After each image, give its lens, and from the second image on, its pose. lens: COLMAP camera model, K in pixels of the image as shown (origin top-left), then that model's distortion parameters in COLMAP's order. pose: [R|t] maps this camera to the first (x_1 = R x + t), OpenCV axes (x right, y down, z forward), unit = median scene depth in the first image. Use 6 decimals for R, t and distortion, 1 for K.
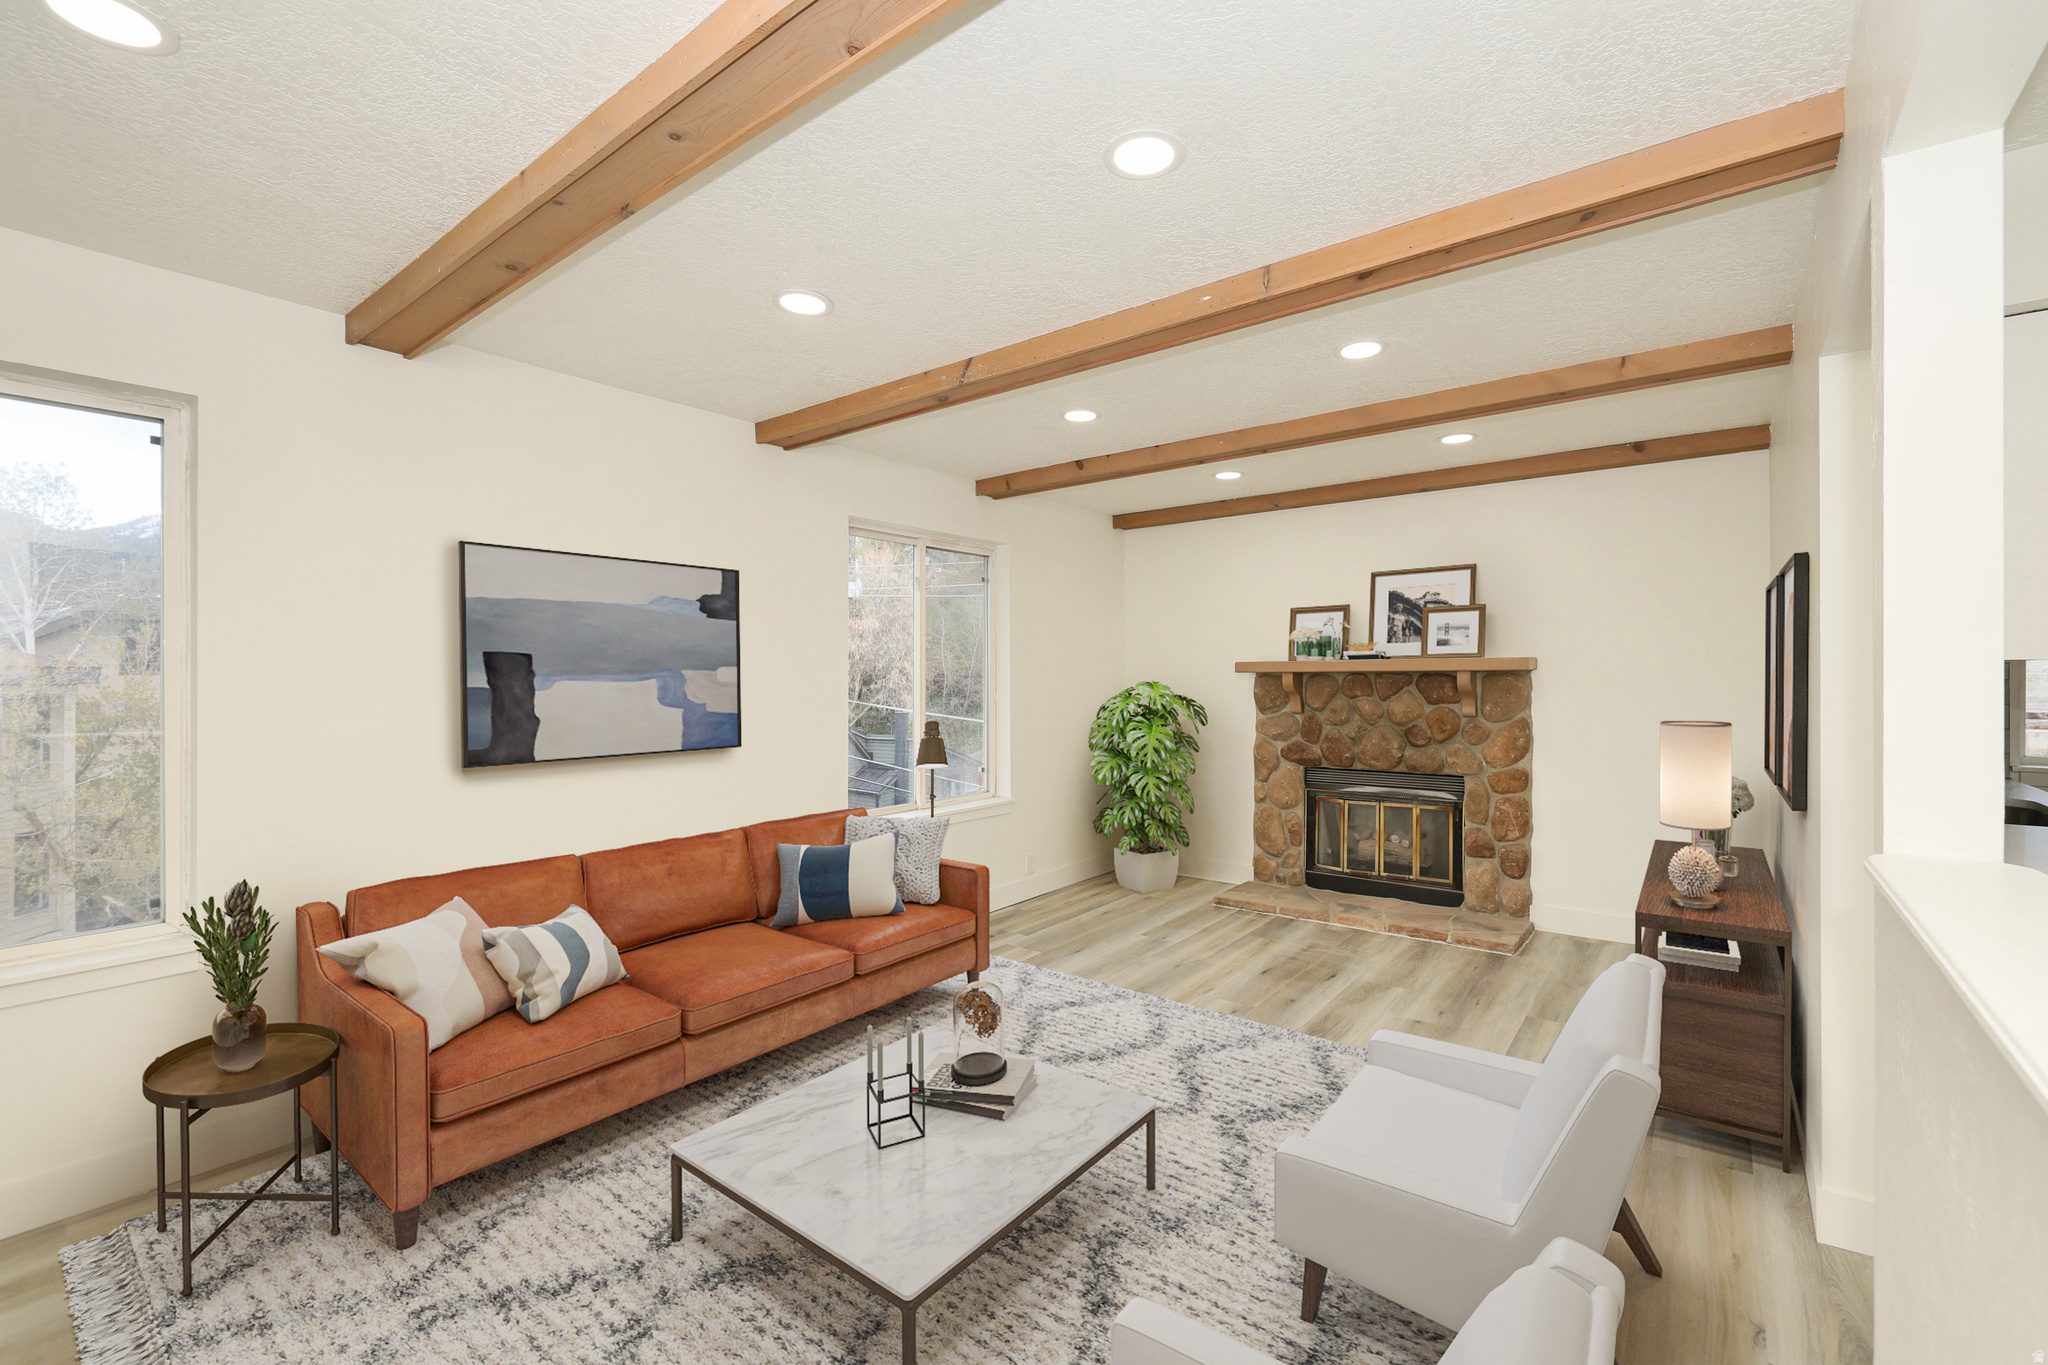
lens RADIAL K [[868.4, 0, 1070.2], [0, 868.4, 681.0], [0, 0, 1]] dist [0.001794, 0.002086]
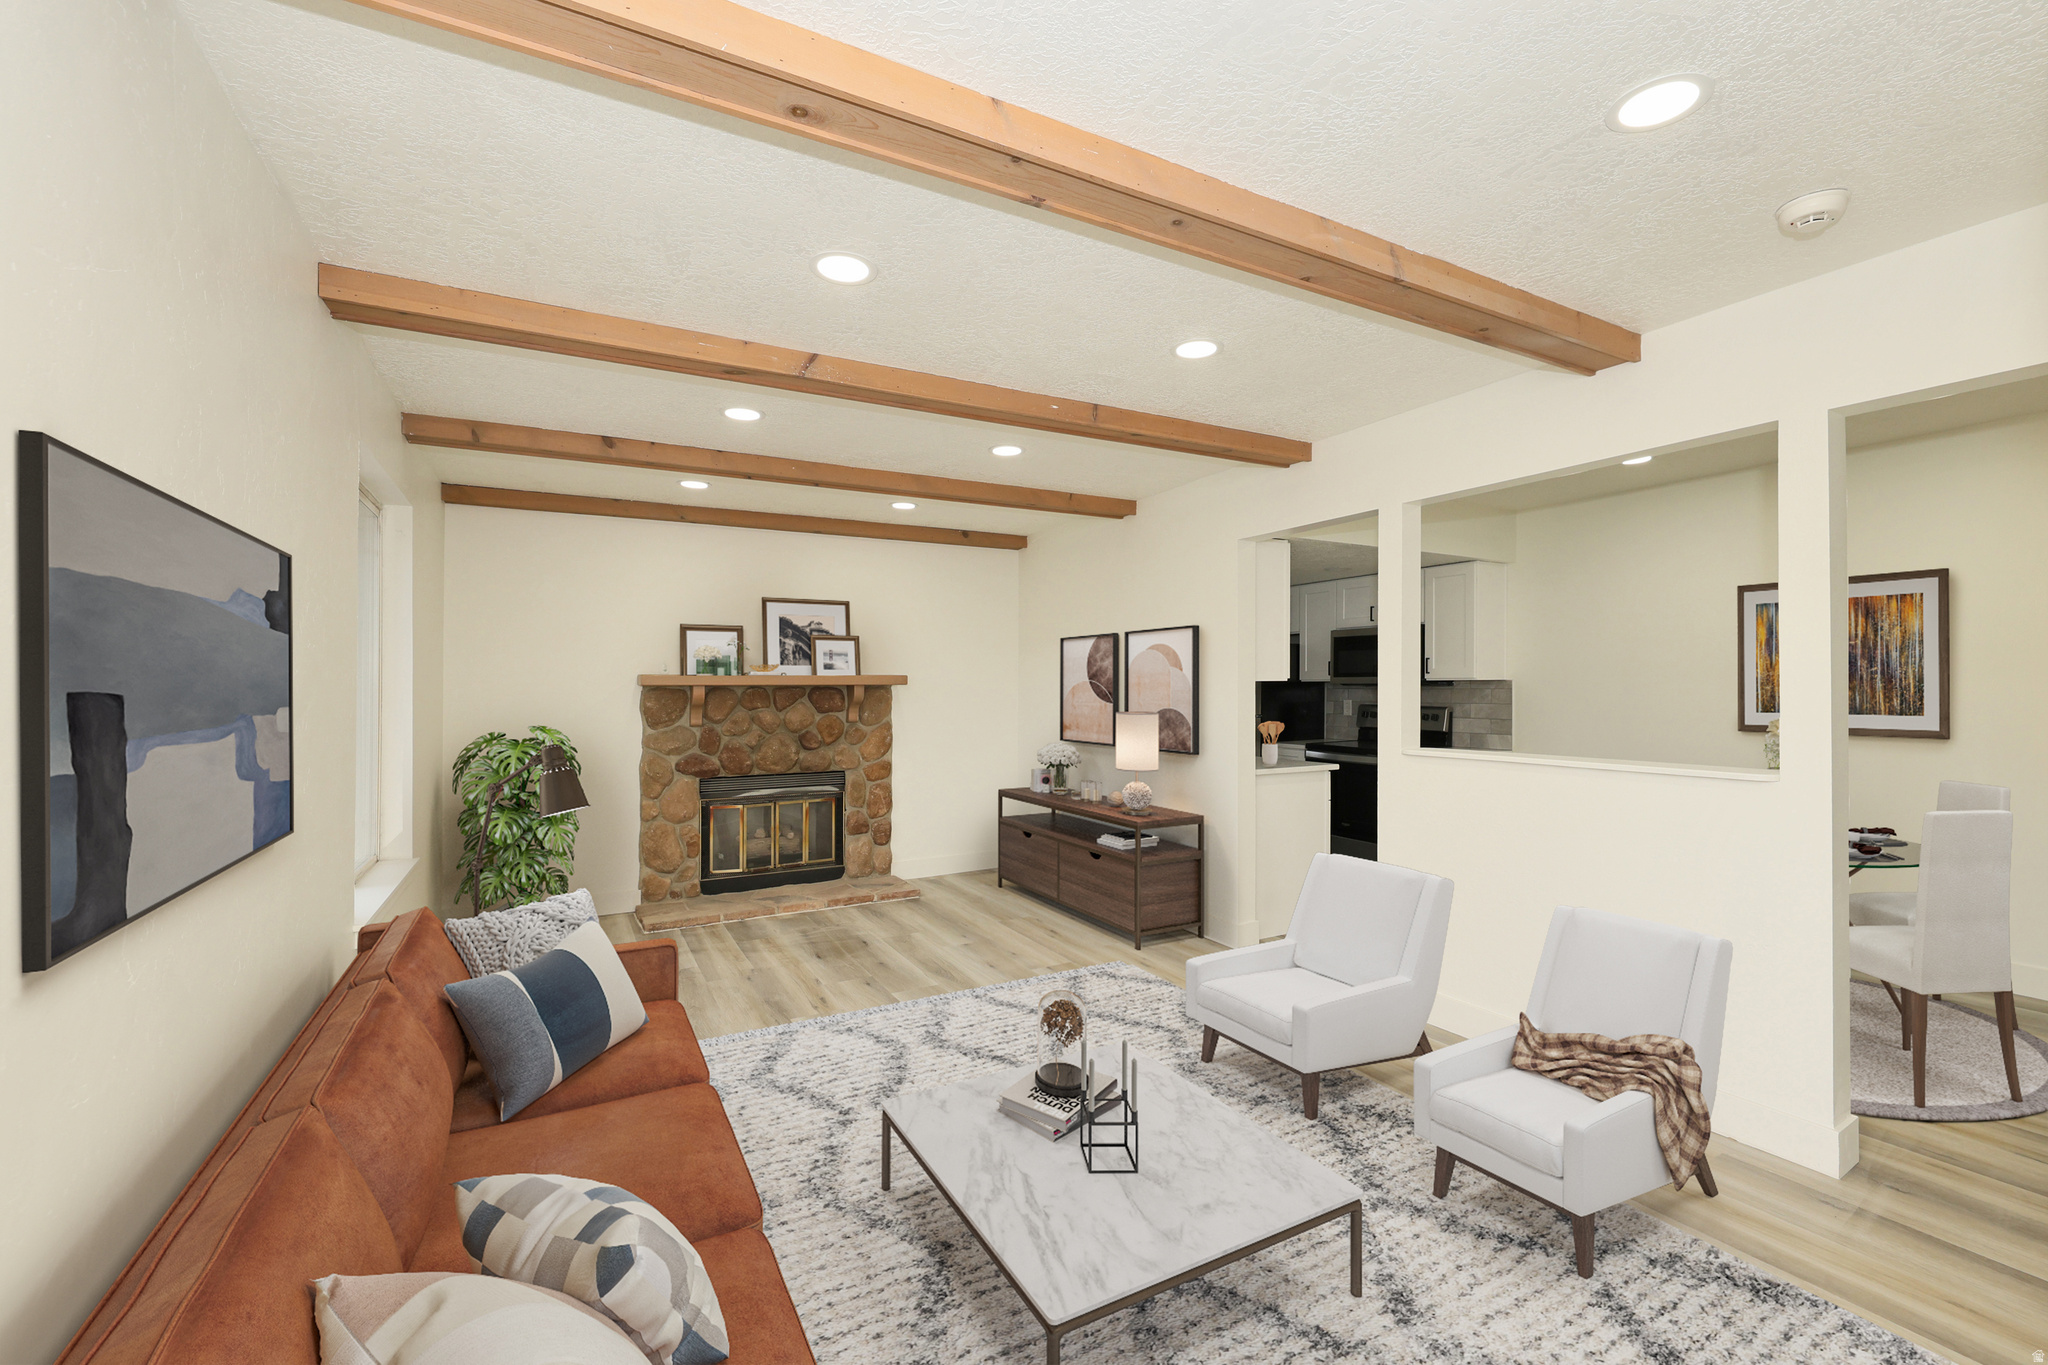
lens RADIAL K [[868.4, 0, 1038.4], [0, 868.4, 689.6], [0, 0, 1]] dist [0.001794, 0.002086]
pose [[0.410031, 0.003046, 0.912066, -0.556091], [0.006808, 0.999956, -0.006400, 0.003854], [-0.912046, 0.008834, 0.409993, 0.241956]]
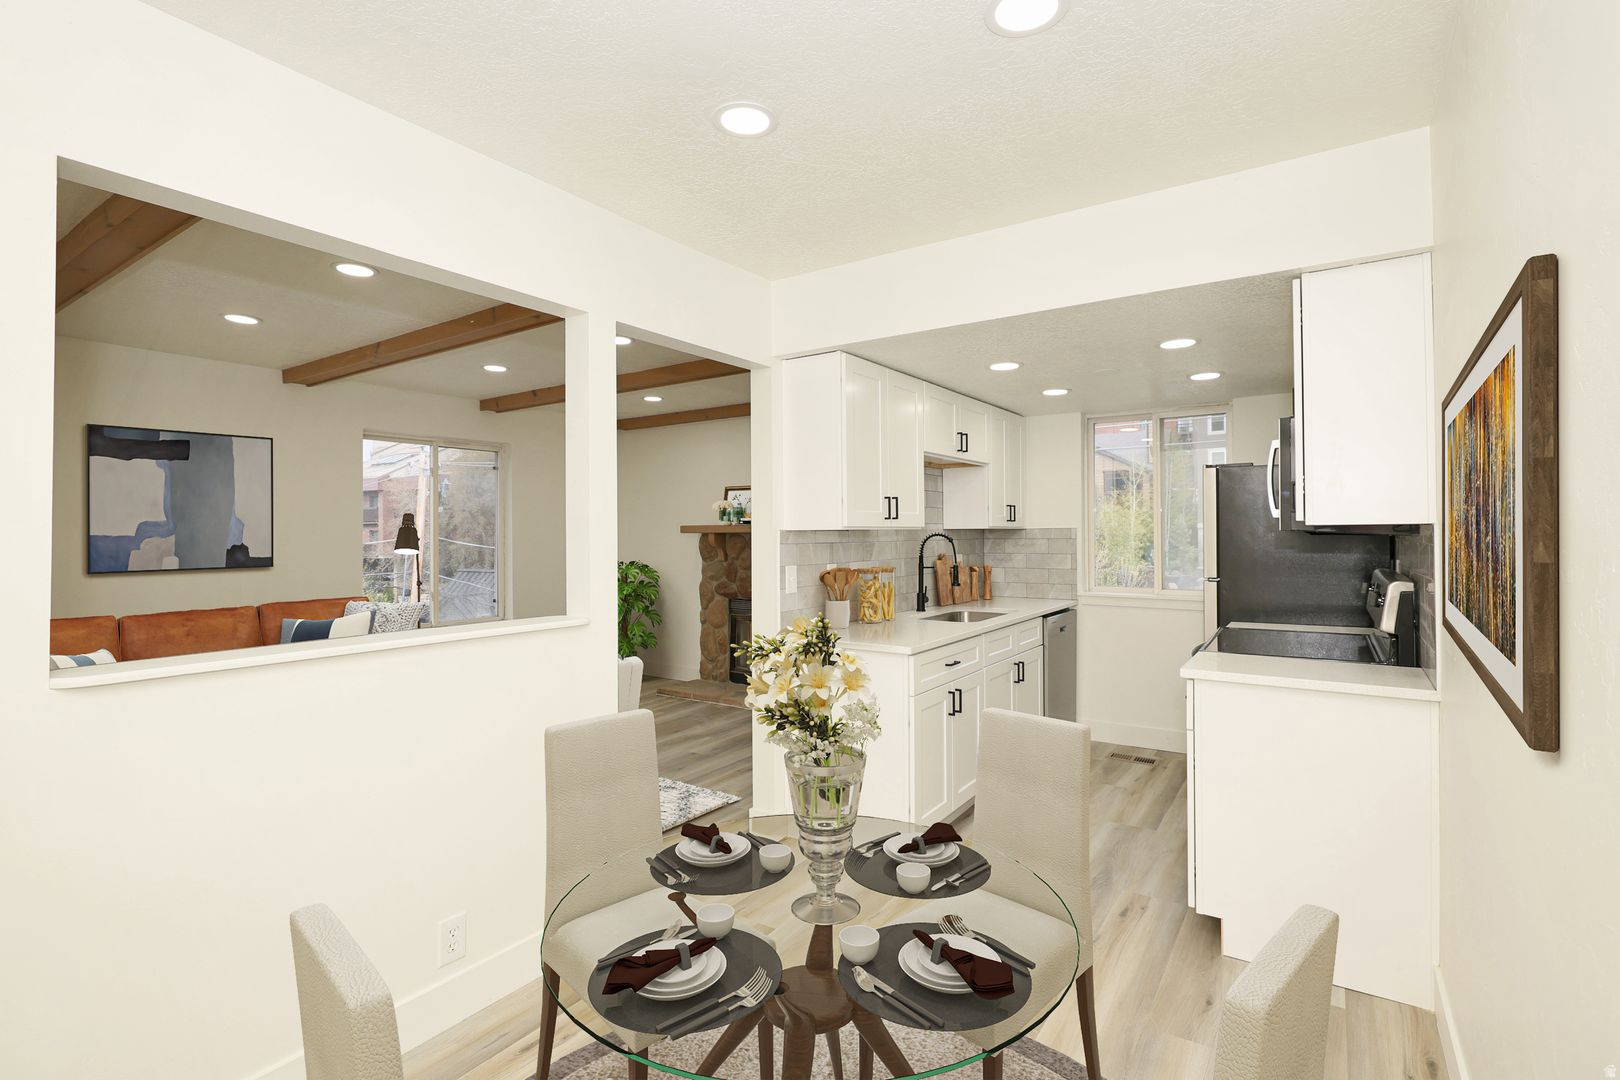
lens RADIAL K [[754.4, 0, 811.4], [0, 754.4, 530.6], [0, 0, 1]] dist [0.001253, 0.001281]
pose [[0.999252, 0.002302, 0.038609, 0.399068], [-0.002006, 0.999968, -0.007700, -0.004637], [-0.038626, 0.007617, 0.999225, -0.279452]]
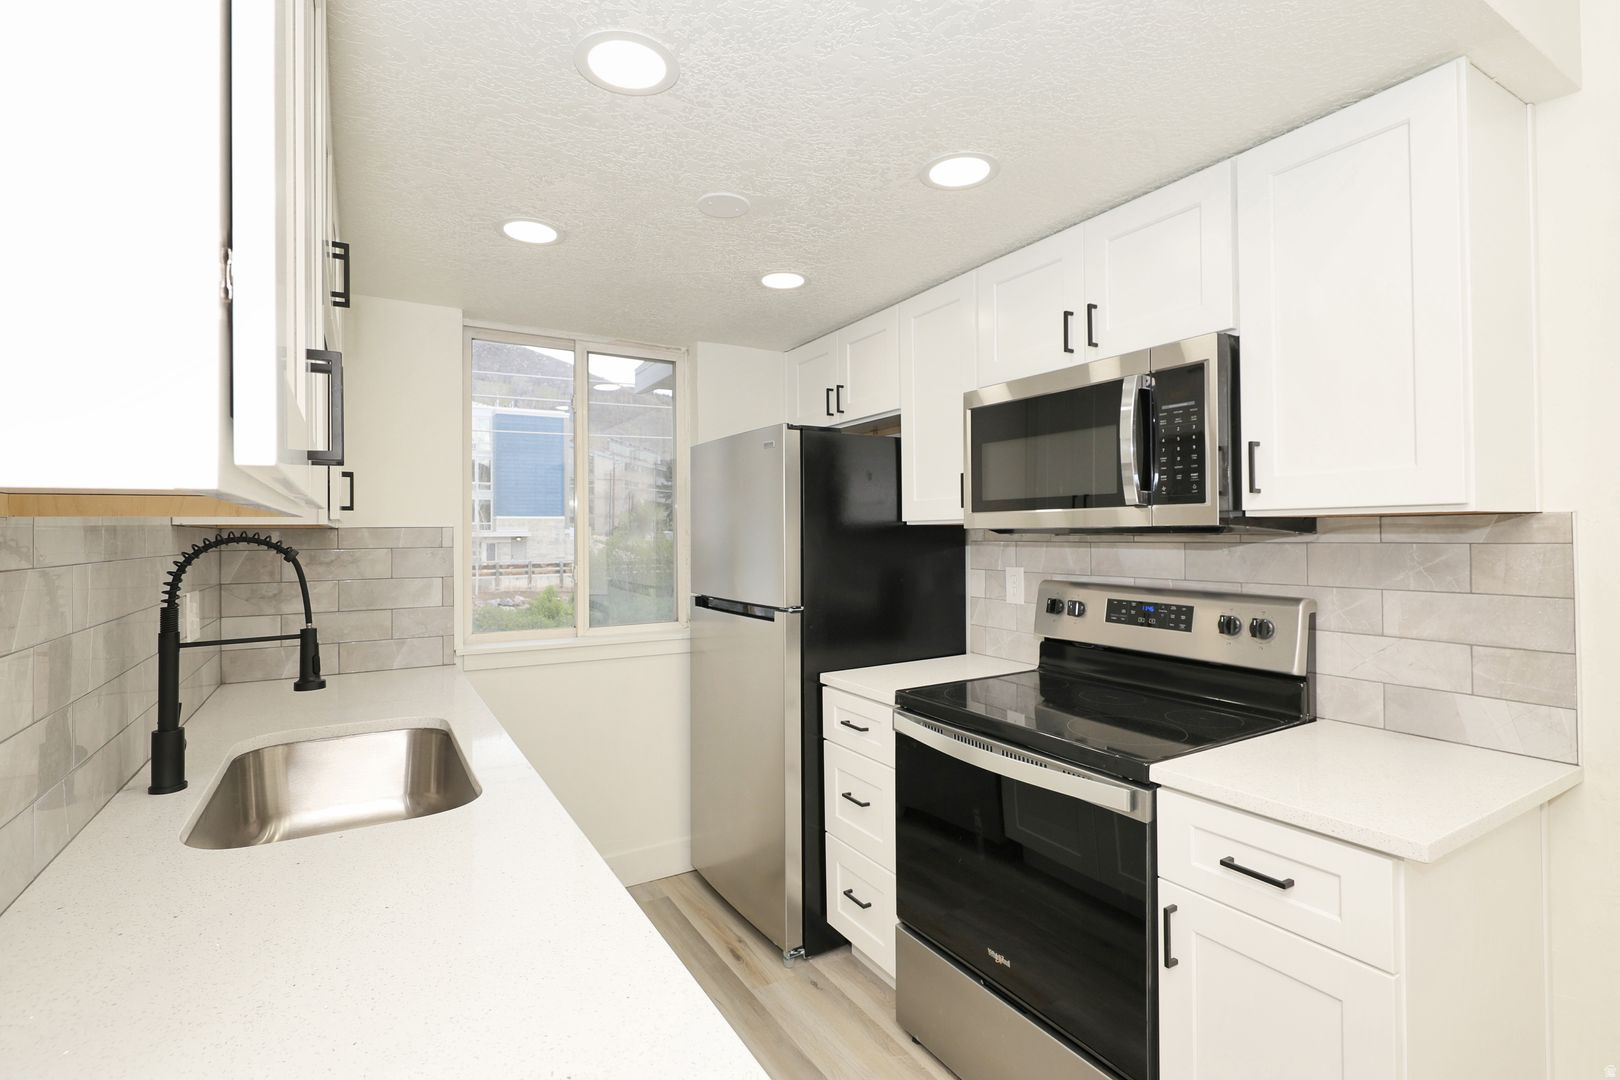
lens RADIAL K [[754.4, 0, 801.2], [0, 754.4, 533.2], [0, 0, 1]] dist [0.001253, 0.001281]
pose [[0.394424, 0.005542, 0.918912, 0.402017], [0.008406, 0.999918, -0.009638, -0.004833], [-0.918890, 0.011526, 0.394346, 0.295983]]
